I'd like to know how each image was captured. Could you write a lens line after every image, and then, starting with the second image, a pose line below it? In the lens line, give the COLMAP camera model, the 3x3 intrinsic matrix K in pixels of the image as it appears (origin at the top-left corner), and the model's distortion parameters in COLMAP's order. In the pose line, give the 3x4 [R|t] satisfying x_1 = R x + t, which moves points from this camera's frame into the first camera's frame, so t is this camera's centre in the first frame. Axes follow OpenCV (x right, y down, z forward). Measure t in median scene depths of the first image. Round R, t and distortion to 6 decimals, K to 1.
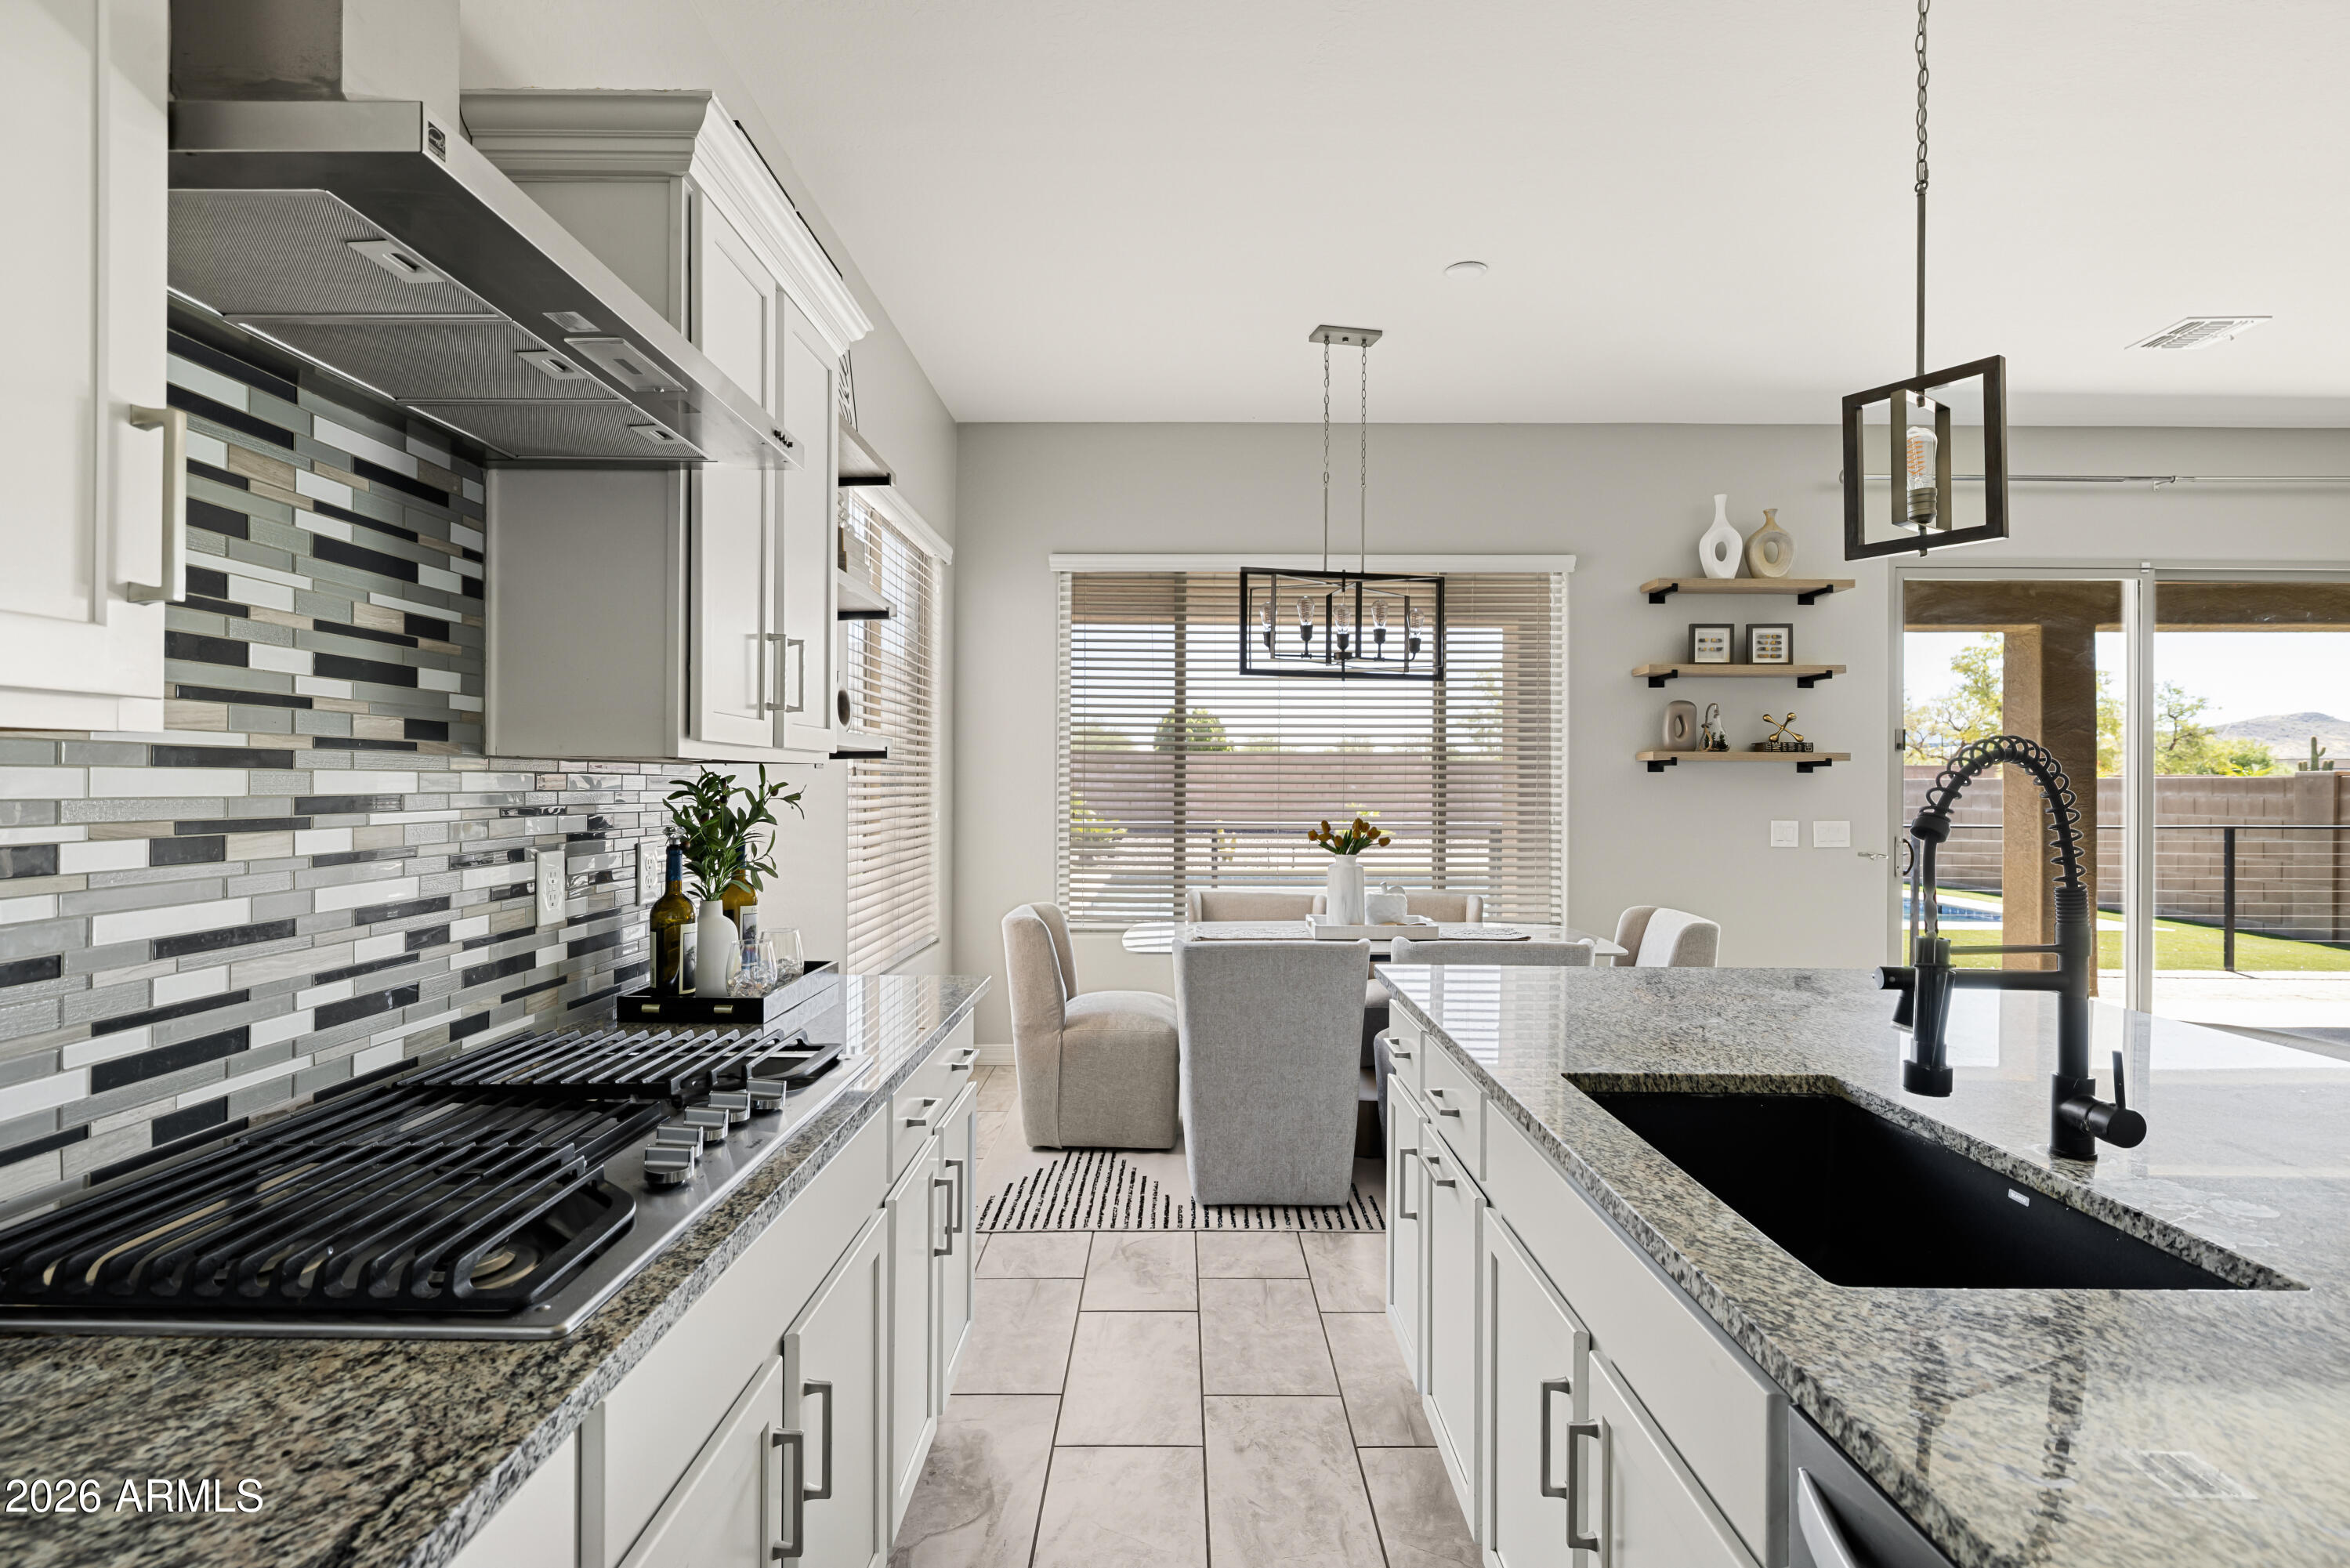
lens RADIAL K [[1184.0, 0, 1175.0], [0, 1184.0, 784.0], [0, 0, 1]] dist [-0.001100, 0.000652]
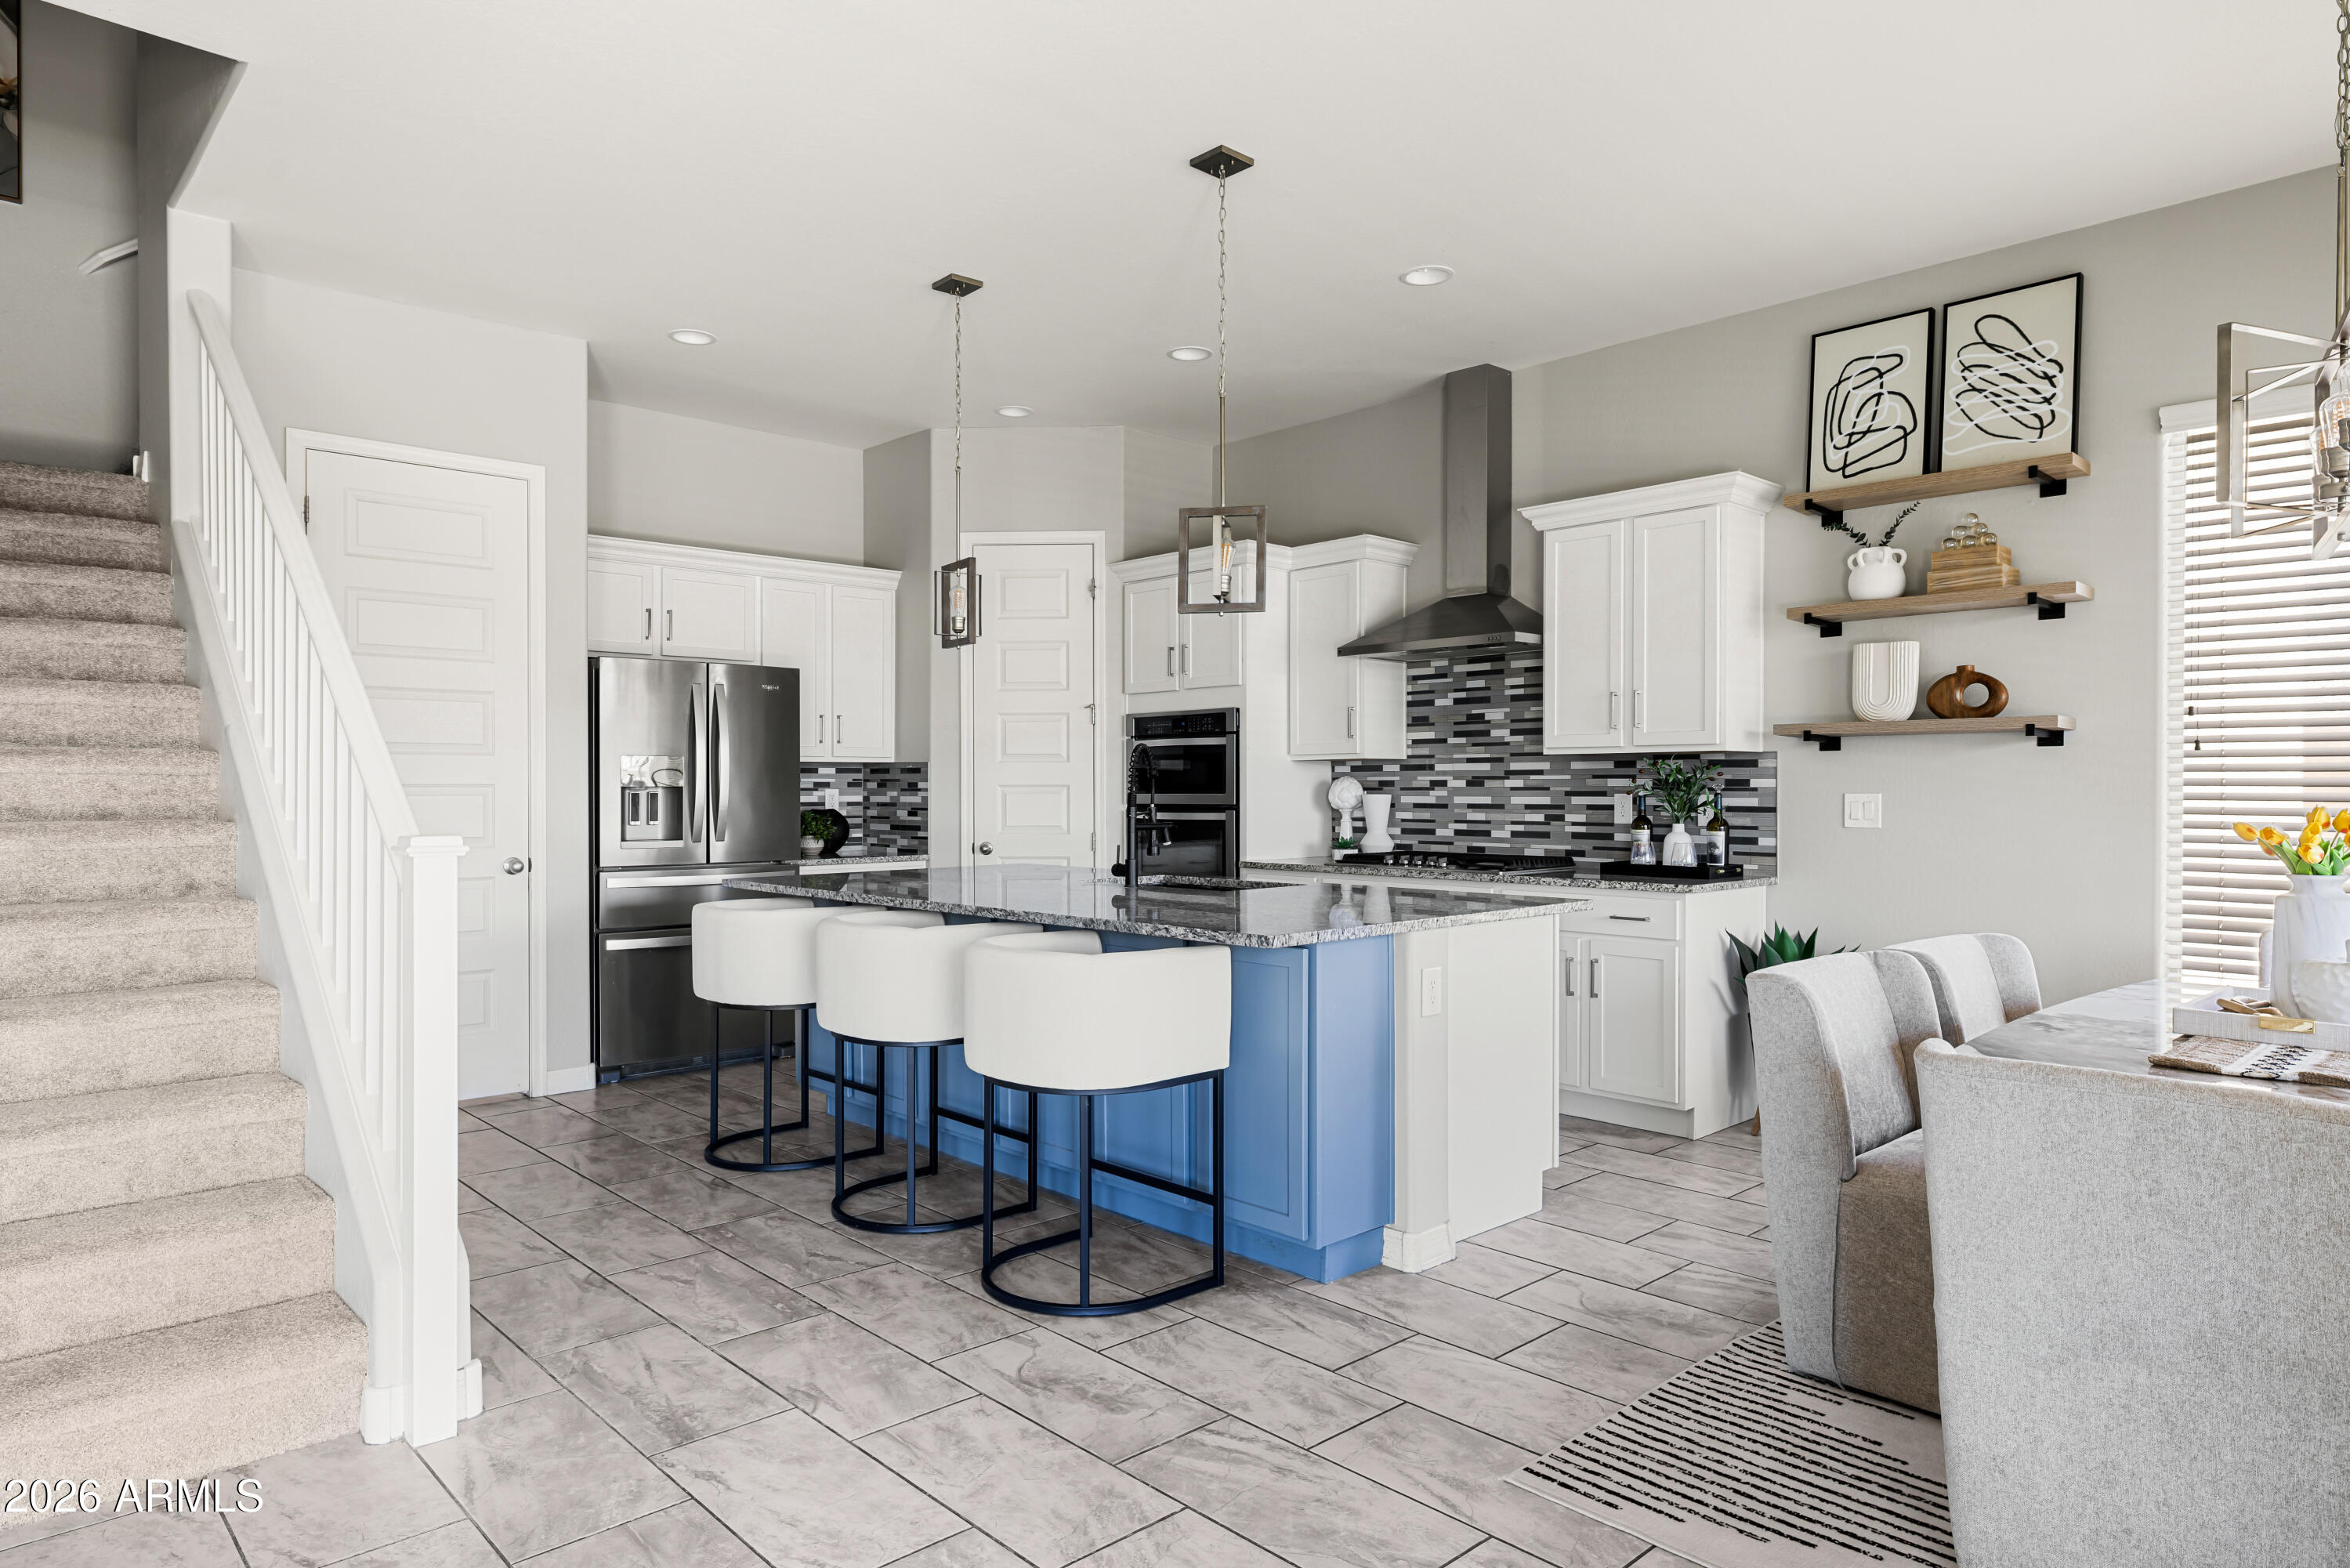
lens RADIAL K [[1389.8, 0, 1178.6], [0, 1389.8, 801.0], [0, 0, 1]] dist [-0.001918, -0.000417]
pose [[-0.727301, 0.005757, -0.686294, 2.626729], [-0.000513, 0.999960, 0.008932, 0.061109], [0.686318, 0.006848, -0.727269, 3.102193]]
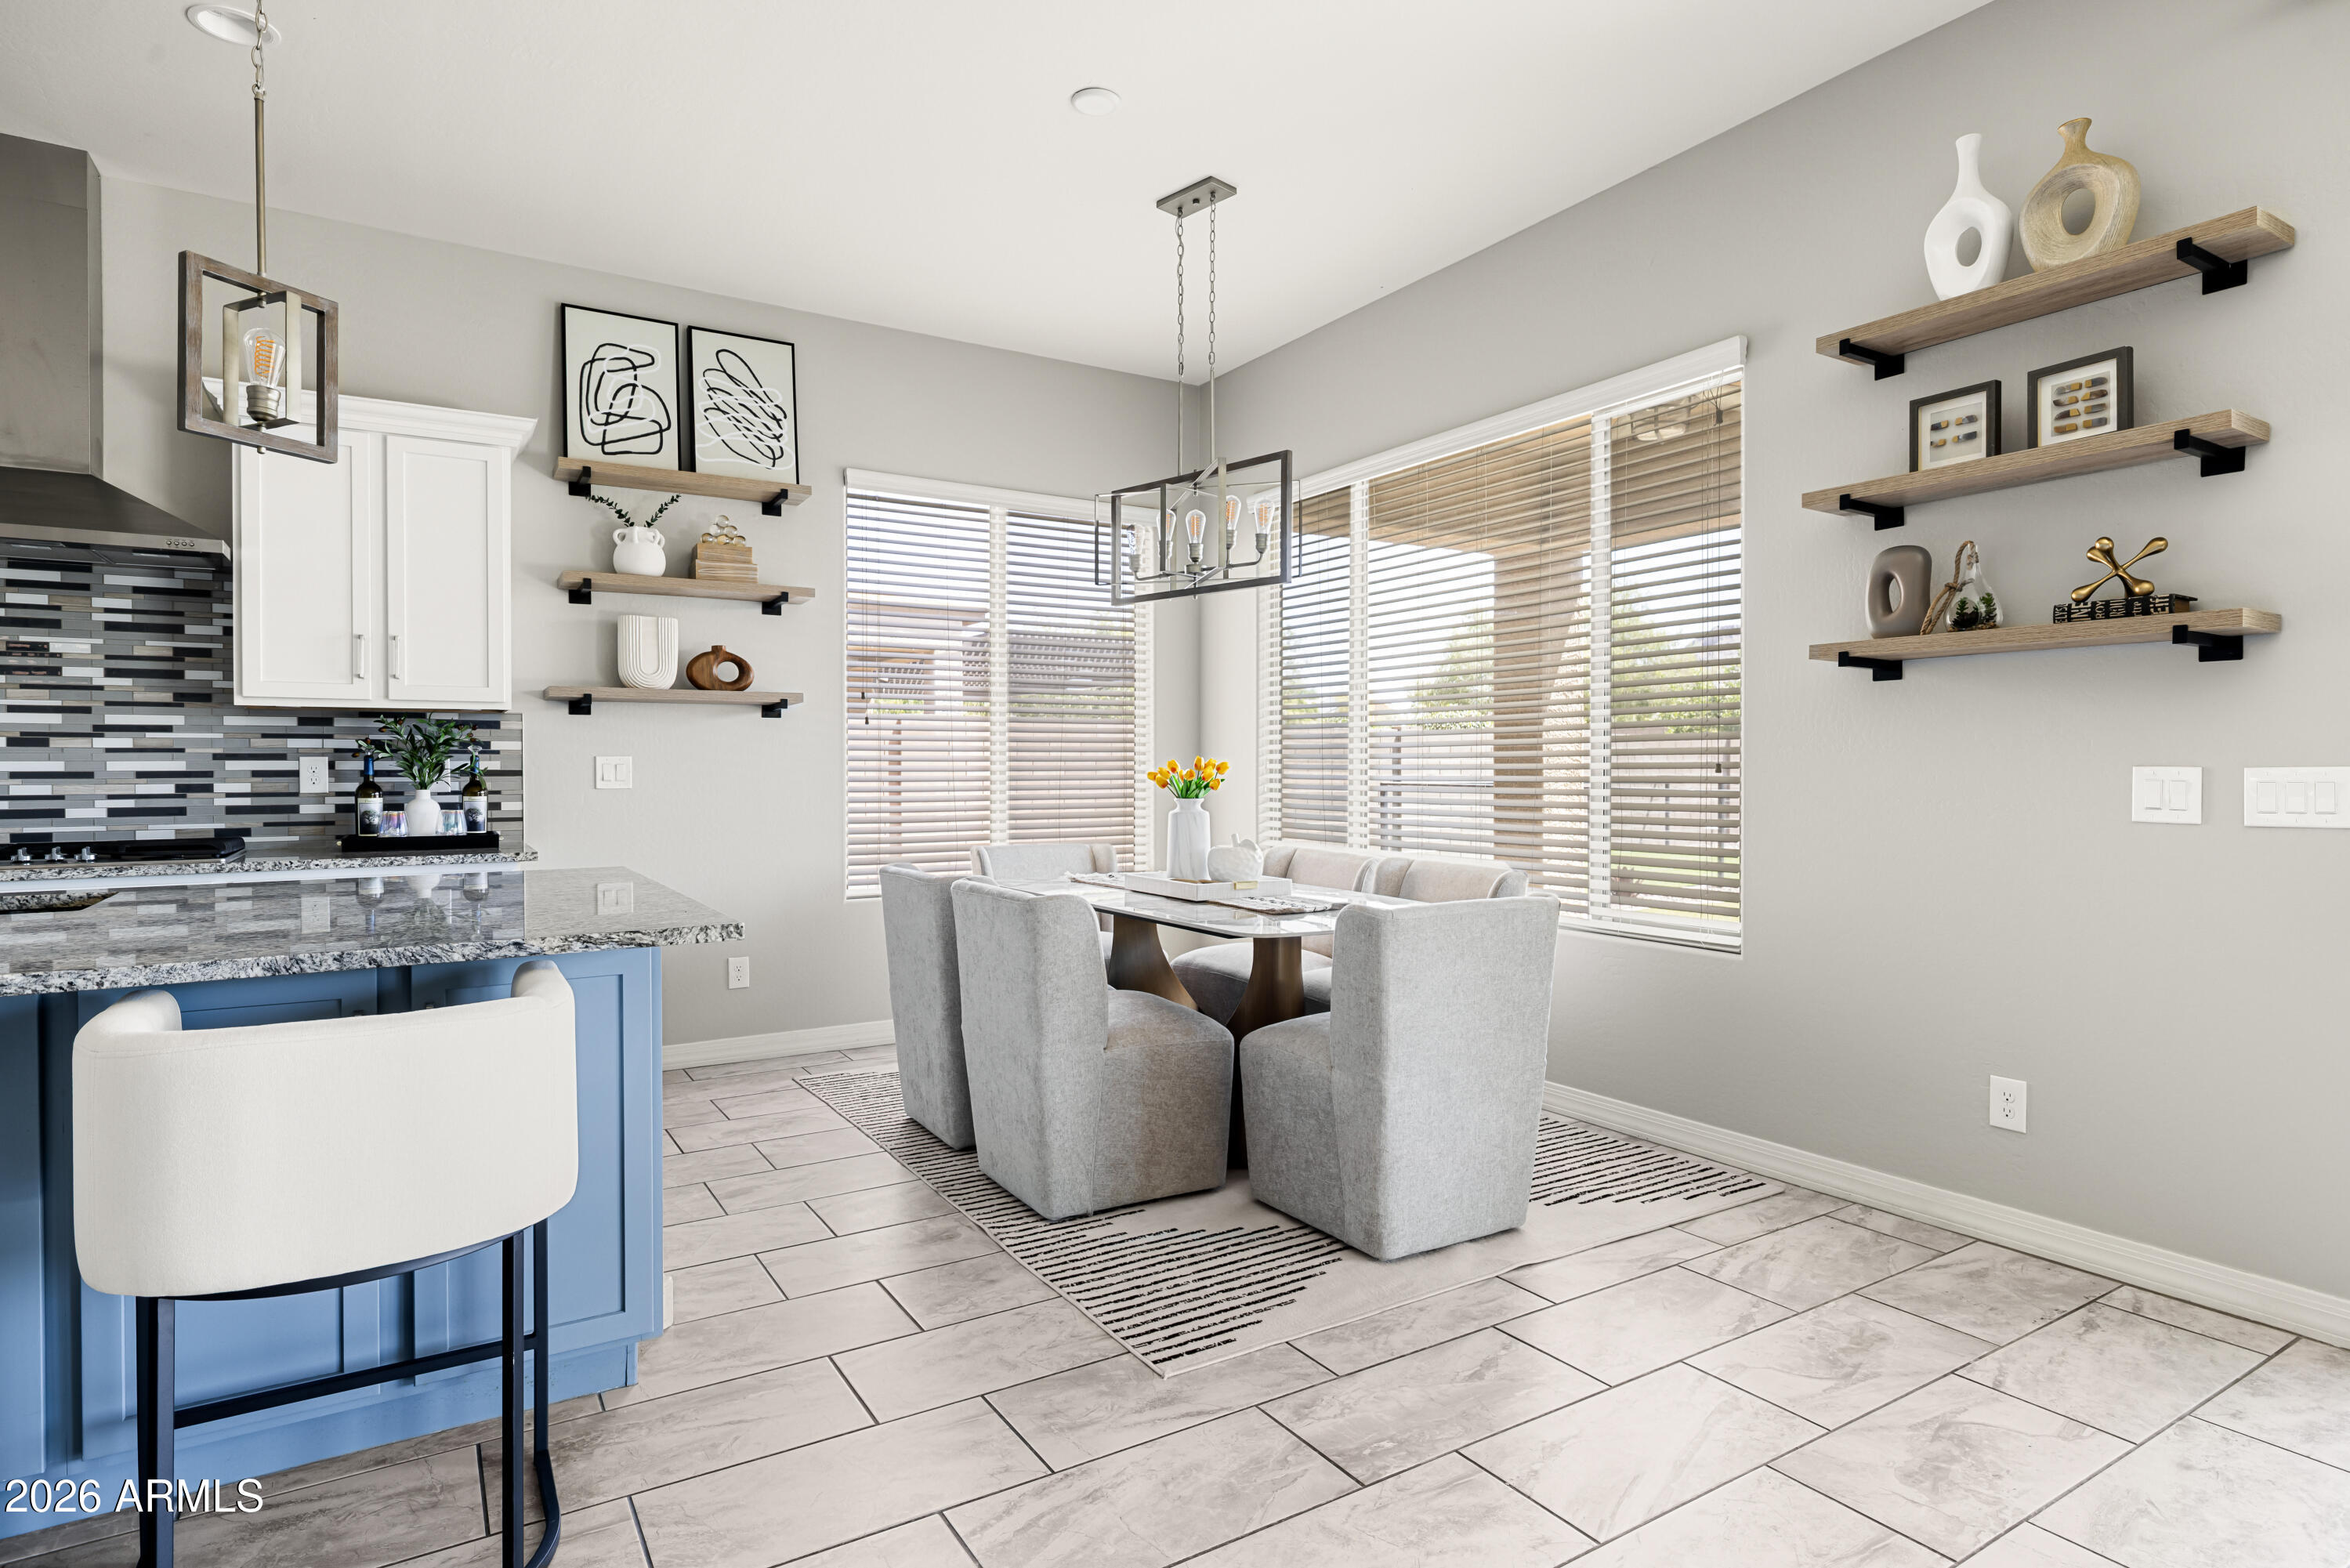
lens RADIAL K [[1230.8, 0, 1174.8], [0, 1230.8, 772.1], [0, 0, 1]] dist [-0.003061, 0.000479]
pose [[0.528897, -0.000166, -0.848686, 2.550858], [0.004287, 0.999988, 0.002476, 0.108125], [0.848675, -0.004948, 0.528891, 1.452893]]
